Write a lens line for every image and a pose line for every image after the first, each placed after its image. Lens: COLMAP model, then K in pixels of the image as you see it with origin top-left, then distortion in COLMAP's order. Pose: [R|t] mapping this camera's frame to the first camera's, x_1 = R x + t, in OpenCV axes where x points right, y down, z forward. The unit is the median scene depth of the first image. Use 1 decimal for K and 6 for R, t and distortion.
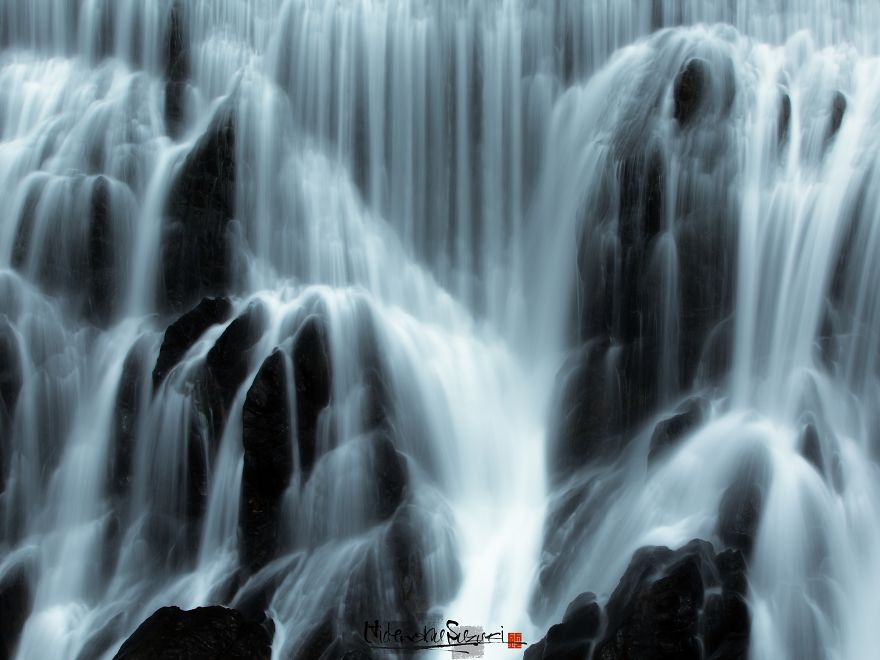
lens RADIAL K [[1971.5, 0, 437.5], [0, 1971.5, 327.8], [0, 0, 1]] dist [0.025111, 0.000000]
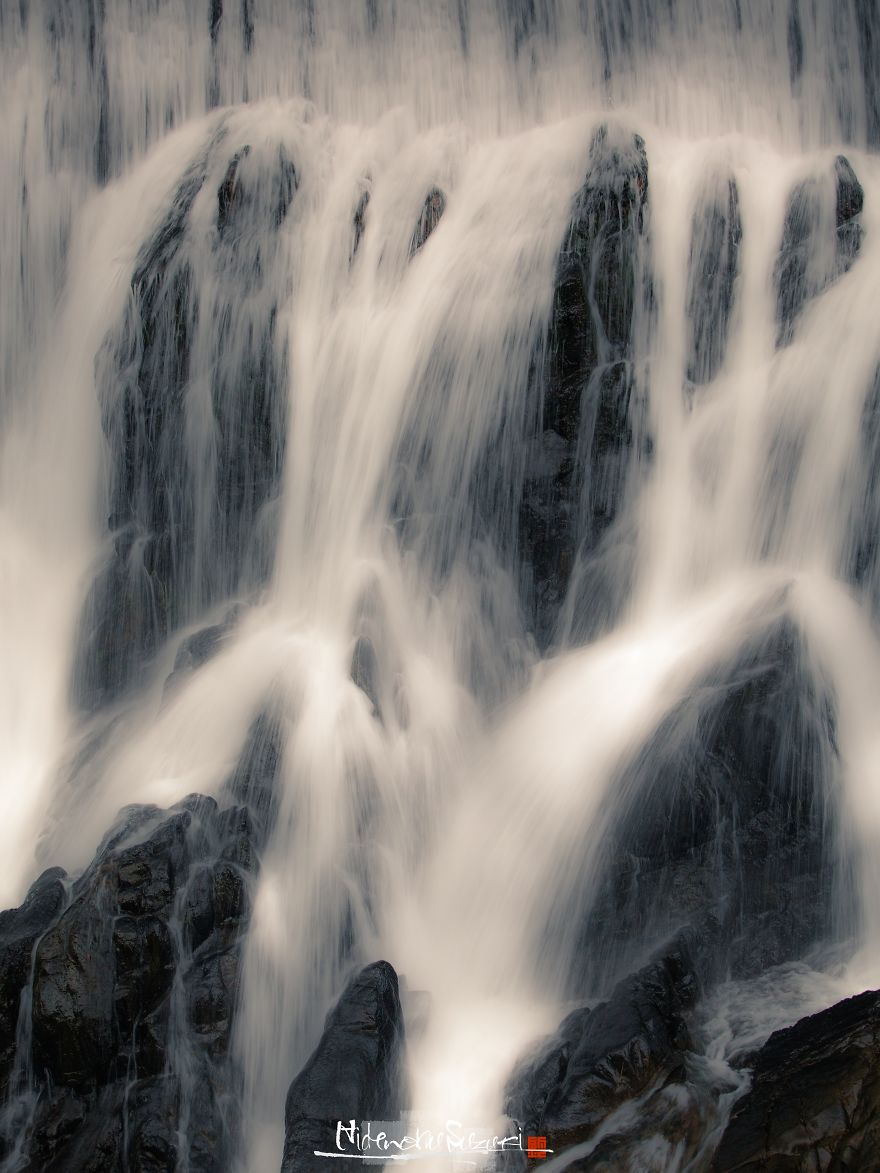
lens RADIAL K [[2628.0, 0, 456.2], [0, 2628.0, 608.0], [0, 0, 1]] dist [0.025111, 0.000000]
pose [[0.999811, -0.012967, 0.014465, 0.202241], [0.012632, 0.999654, 0.023051, 0.015467], [-0.014758, -0.022864, 0.999630, 0.016284]]
